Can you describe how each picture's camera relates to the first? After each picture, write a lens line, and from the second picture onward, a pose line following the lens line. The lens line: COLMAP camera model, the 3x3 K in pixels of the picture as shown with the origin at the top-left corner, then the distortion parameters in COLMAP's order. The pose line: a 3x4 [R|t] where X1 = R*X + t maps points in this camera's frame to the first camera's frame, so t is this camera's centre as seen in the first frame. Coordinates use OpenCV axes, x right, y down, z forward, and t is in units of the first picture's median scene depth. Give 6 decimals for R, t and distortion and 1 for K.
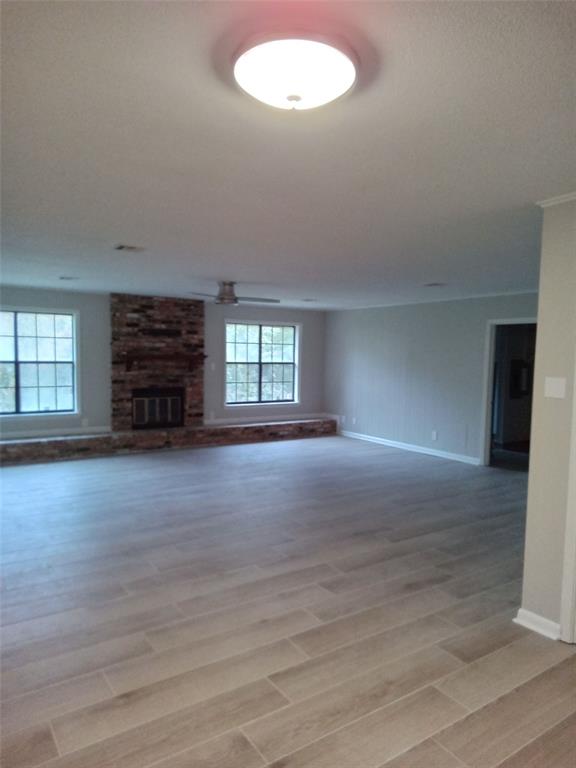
lens RADIAL K [[520.4, 0, 287.1], [0, 520.4, 387.2], [0, 0, 1]] dist [0.007085, -0.002377]
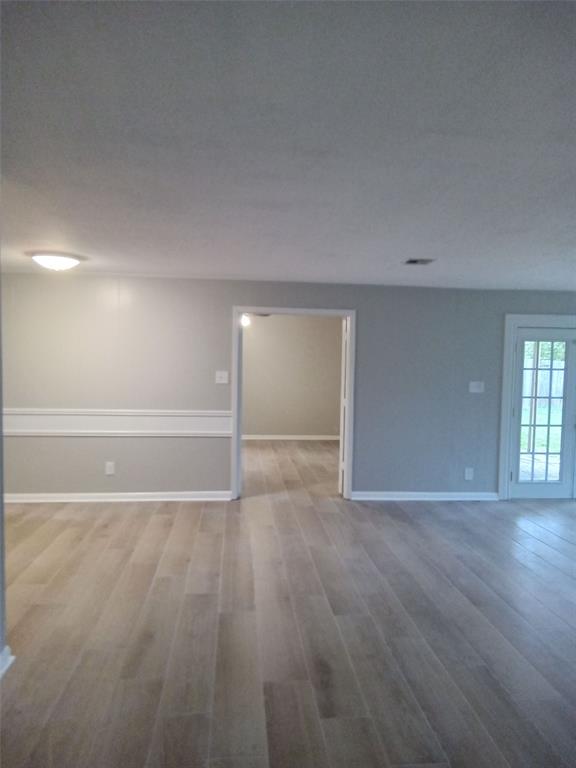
lens RADIAL K [[520.4, 0, 290.2], [0, 520.4, 381.9], [0, 0, 1]] dist [0.007085, -0.002377]
pose [[-0.463660, 0.013724, -0.885907, 1.151612], [-0.091081, 0.993845, 0.063066, -0.125113], [0.881320, 0.109930, -0.459555, 2.054875]]
